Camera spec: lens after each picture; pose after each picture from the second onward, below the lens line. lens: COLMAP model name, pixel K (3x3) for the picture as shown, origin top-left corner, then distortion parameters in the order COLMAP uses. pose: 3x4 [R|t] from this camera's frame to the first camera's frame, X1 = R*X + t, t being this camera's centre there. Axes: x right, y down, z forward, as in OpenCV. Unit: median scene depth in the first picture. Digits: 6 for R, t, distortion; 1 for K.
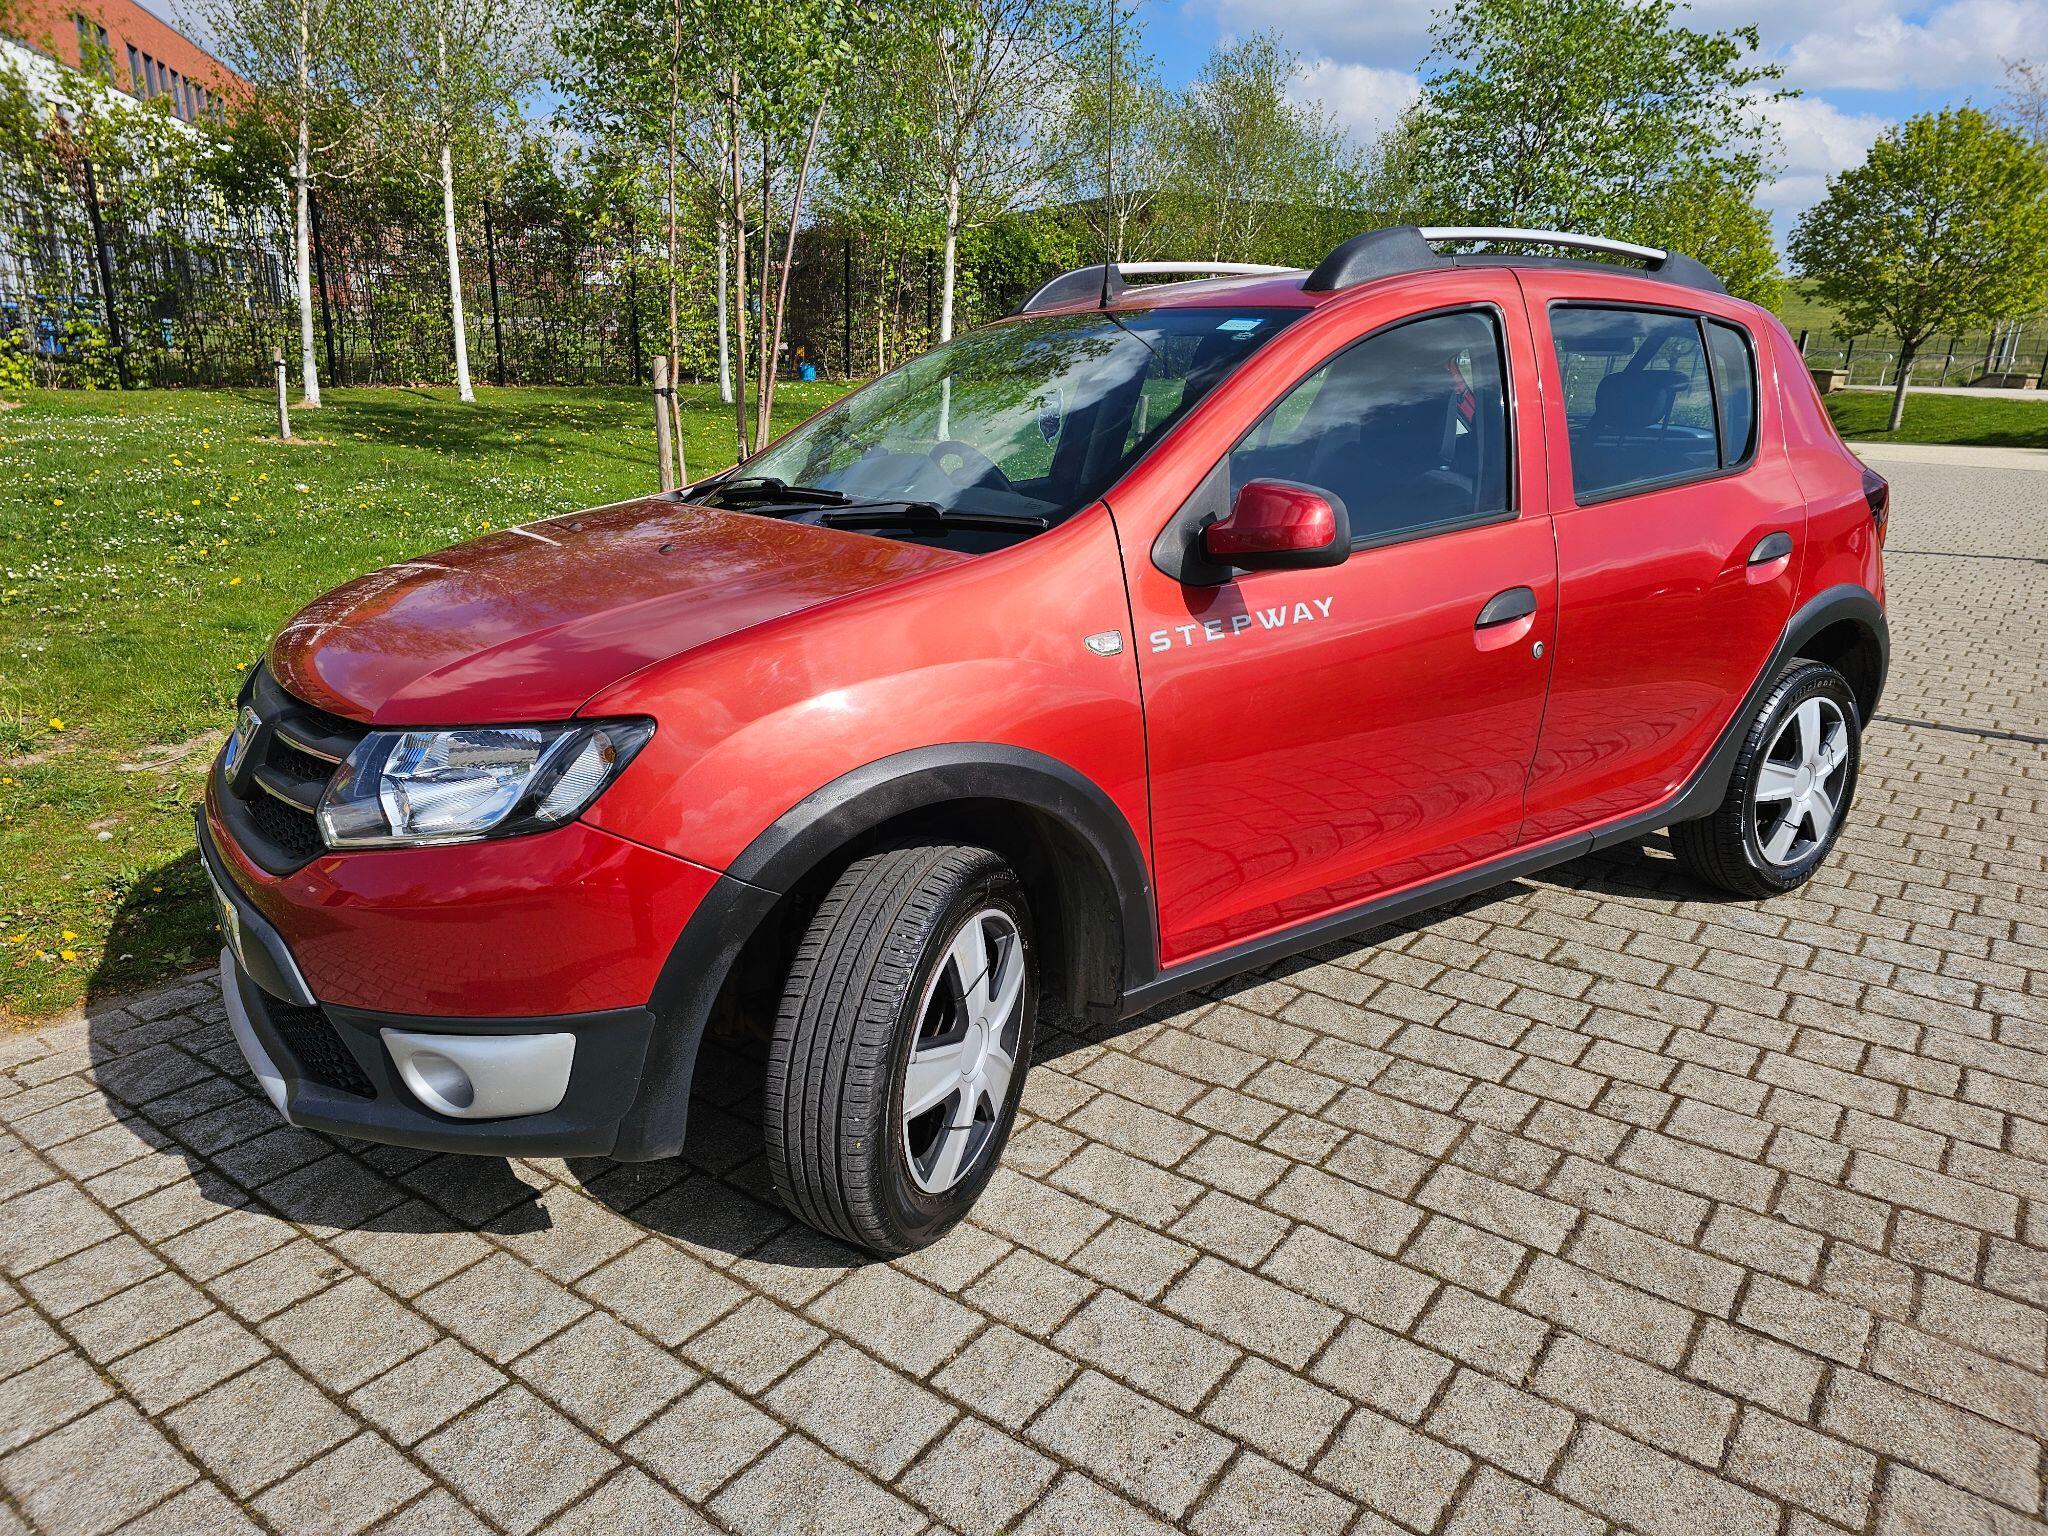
lens RADIAL K [[1363.0, 0, 1023.4], [0, 1363.0, 752.1], [0, 0, 1]] dist [0.045056, -0.030604]
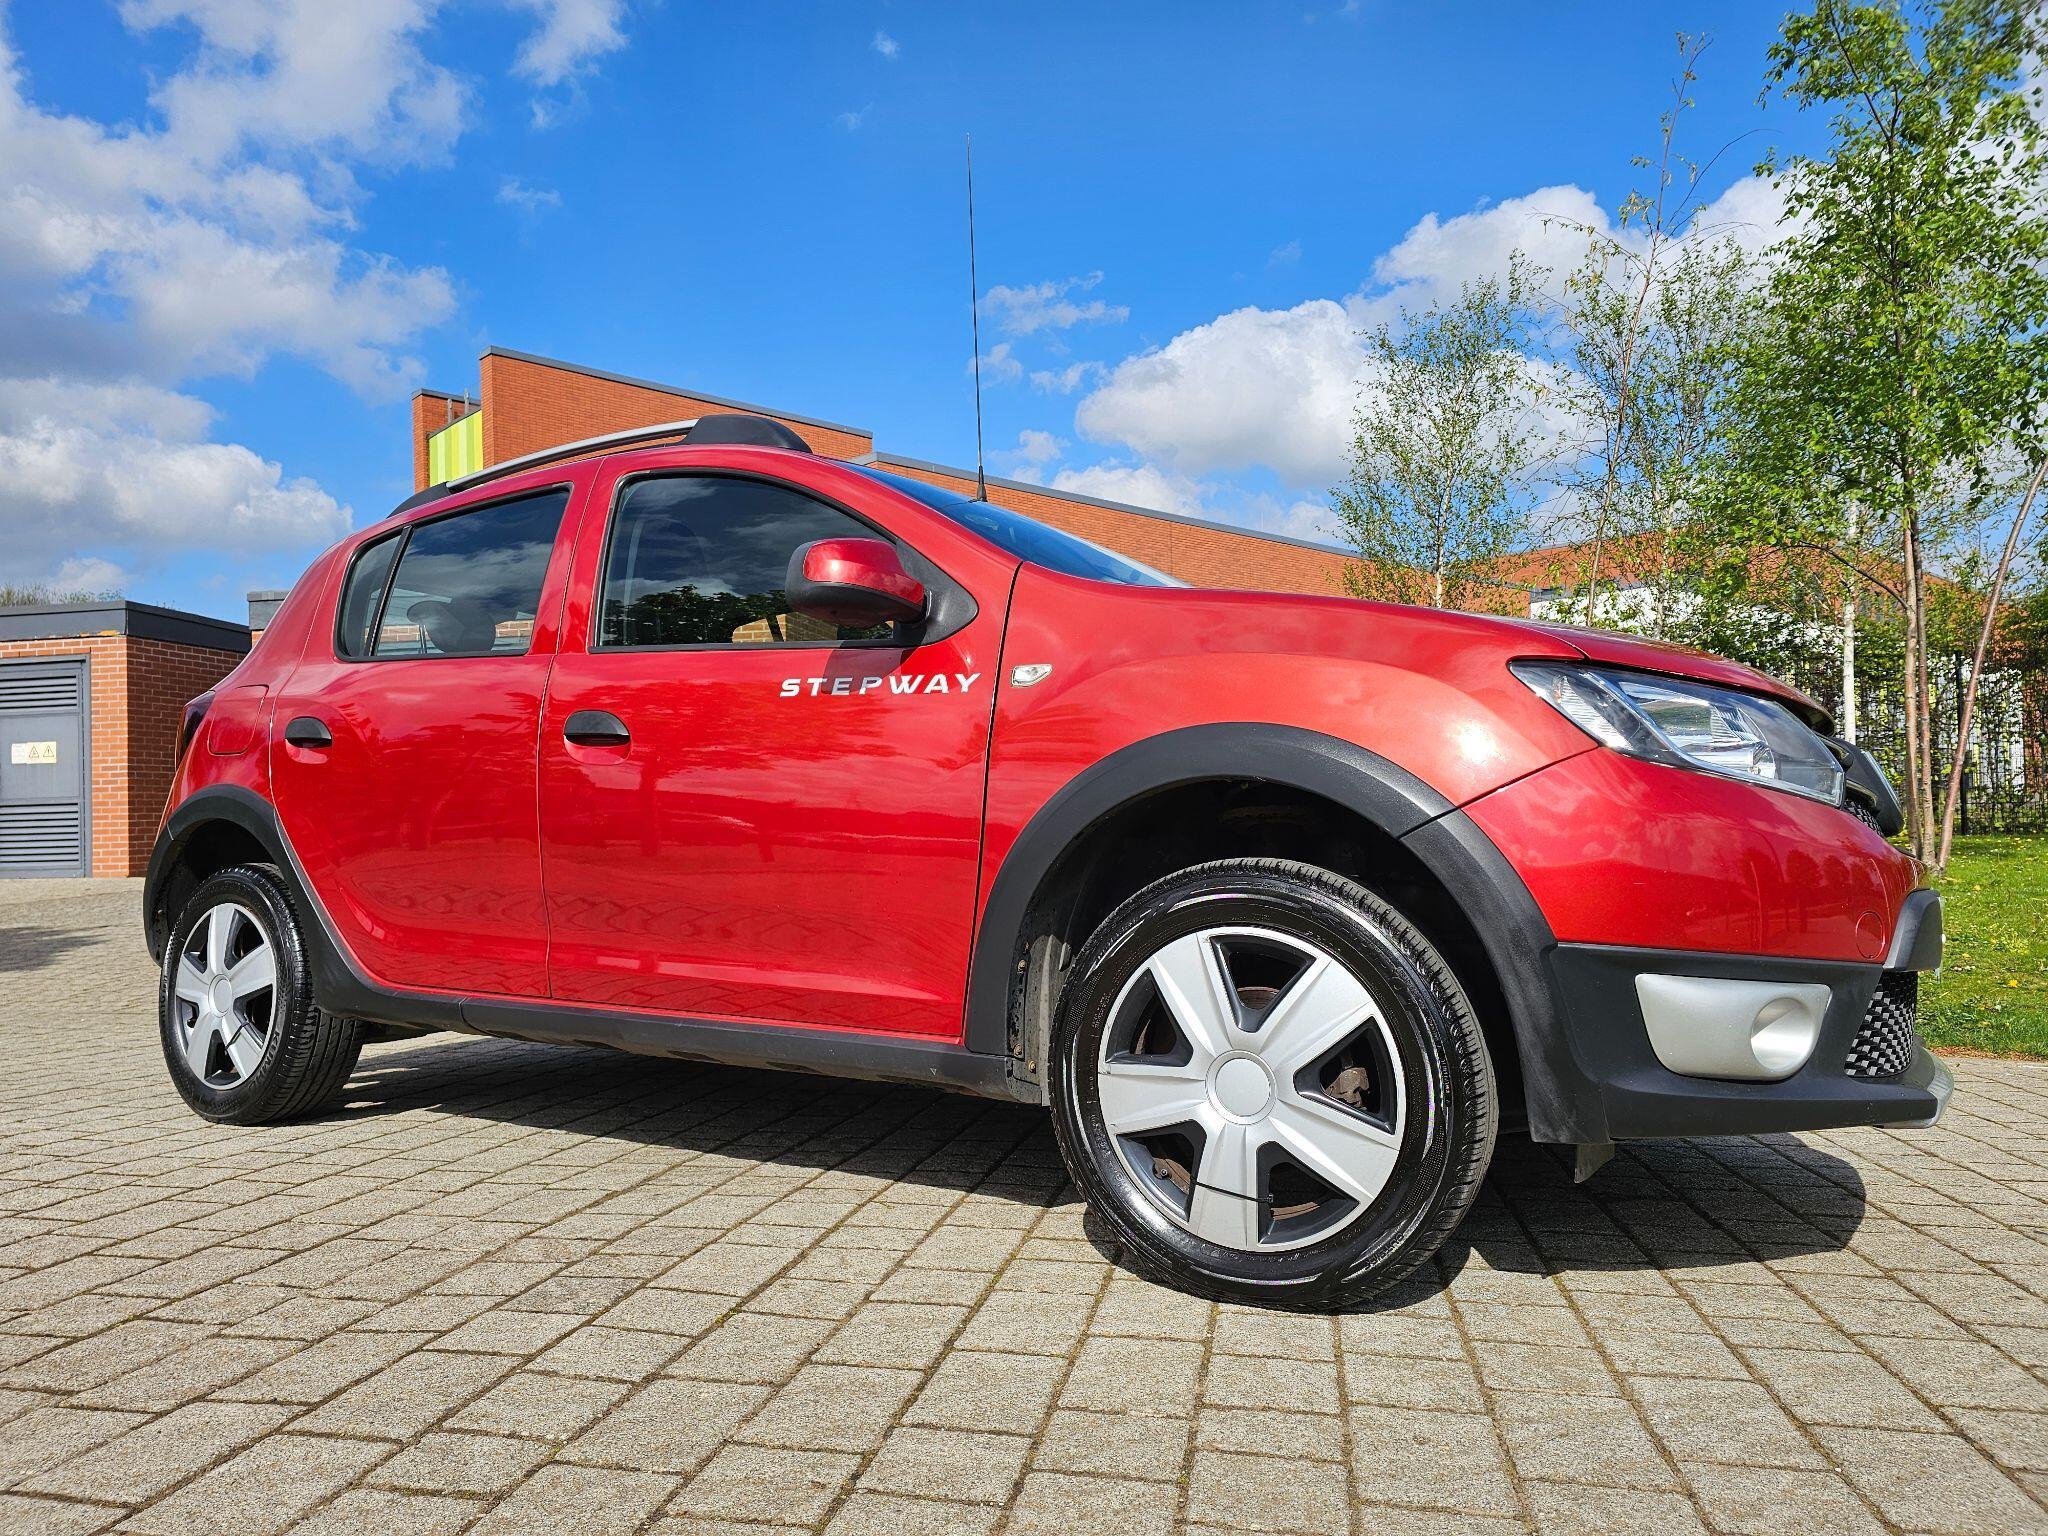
lens RADIAL K [[1363.0, 0, 1016.1], [0, 1363.0, 789.2], [0, 0, 1]] dist [0.045056, -0.030604]
pose [[0.432018, -0.060482, -0.899835, 1.540215], [-0.237906, 0.954765, -0.178395, 0.133548], [0.869920, 0.291145, 0.398087, 0.709025]]
